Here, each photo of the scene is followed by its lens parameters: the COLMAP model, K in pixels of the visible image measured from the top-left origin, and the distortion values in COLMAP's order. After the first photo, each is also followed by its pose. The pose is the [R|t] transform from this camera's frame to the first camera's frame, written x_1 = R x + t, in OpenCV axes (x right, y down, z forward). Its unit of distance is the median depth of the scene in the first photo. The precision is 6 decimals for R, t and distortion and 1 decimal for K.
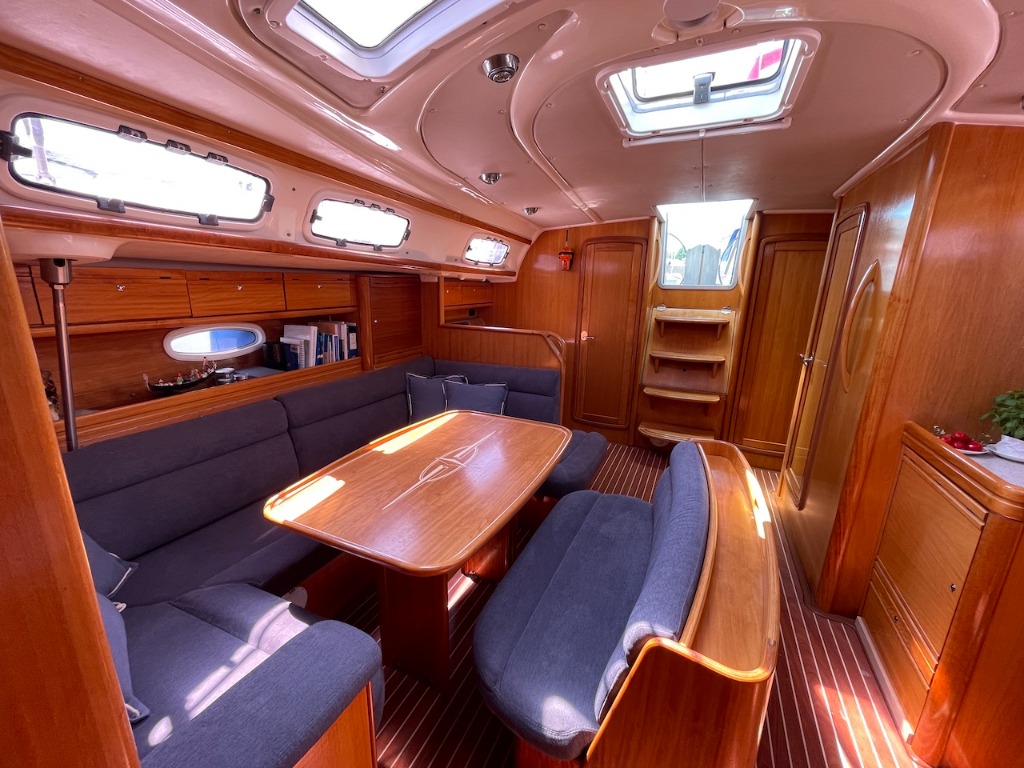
lens RADIAL K [[413.5, 0, 513.9], [0, 413.5, 383.4], [0, 0, 1]] dist [-0.000214, -0.000242]
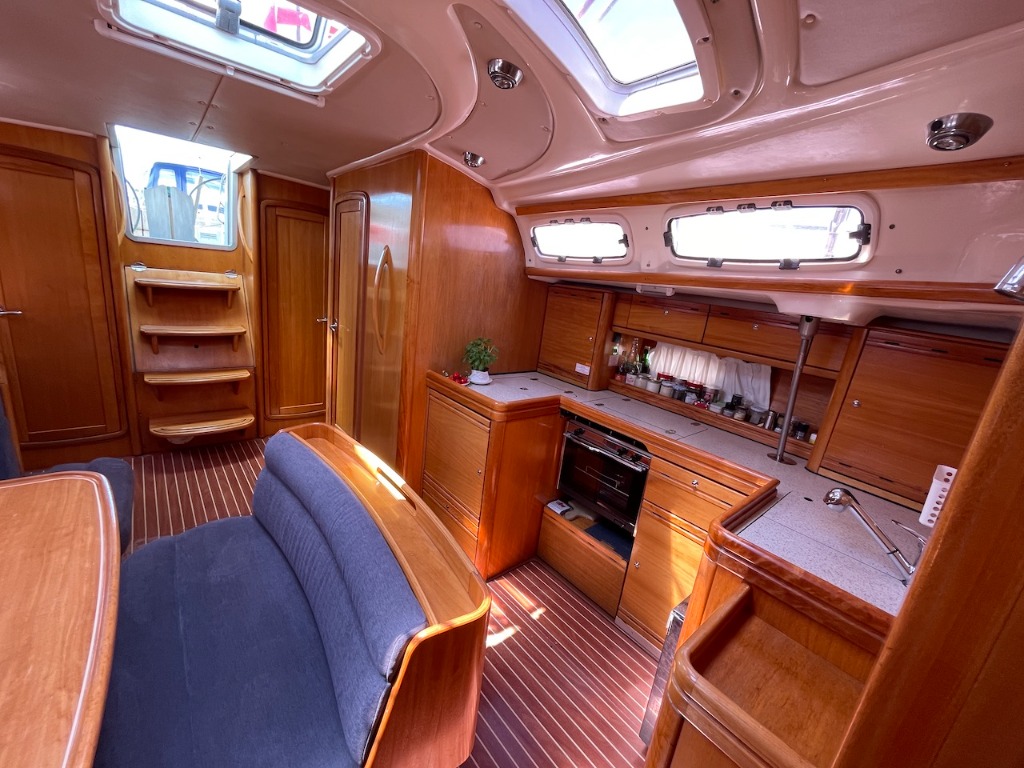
lens RADIAL K [[411.2, 0, 514.4], [0, 411.2, 382.3], [0, 0, 1]] dist [-0.001076, 0.000002]
pose [[0.410157, -0.202817, 0.889178, -0.130430], [0.107056, 0.978926, 0.173906, -0.063119], [-0.905710, 0.023863, 0.423226, 0.123298]]
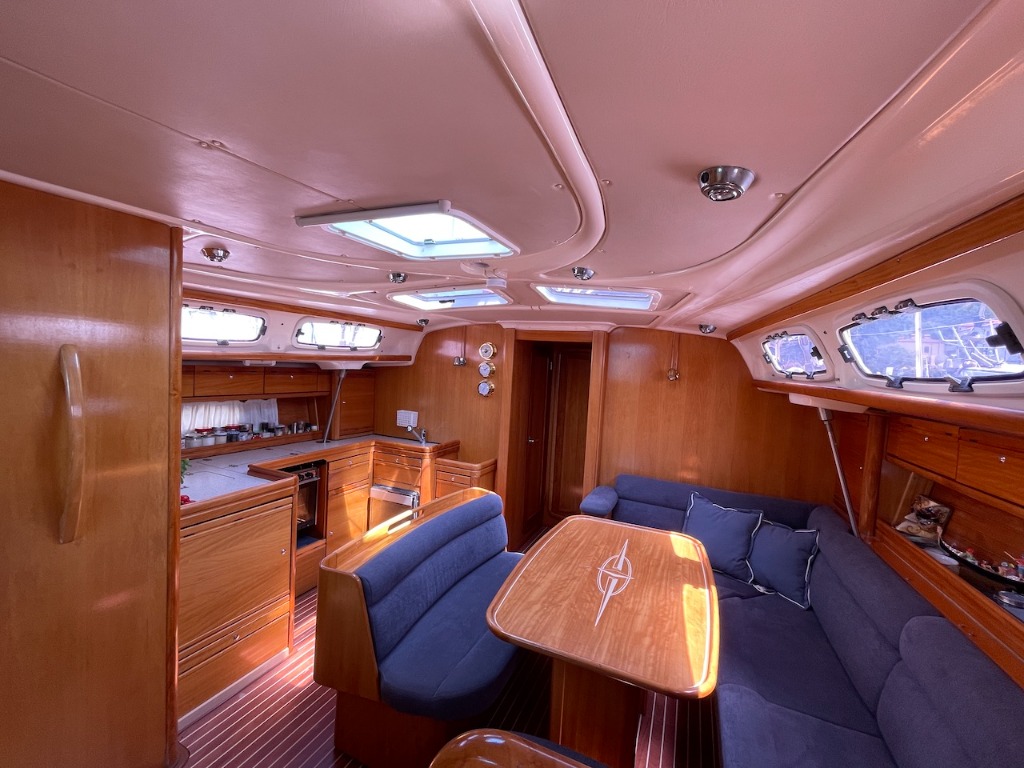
lens RADIAL K [[413.5, 0, 513.9], [0, 413.5, 383.4], [0, 0, 1]] dist [-0.000214, -0.000242]
pose [[-0.996750, -0.078854, -0.016458, 0.124299], [-0.080305, 0.956704, 0.279764, -0.437755], [-0.006315, 0.280177, -0.959928, 1.490167]]
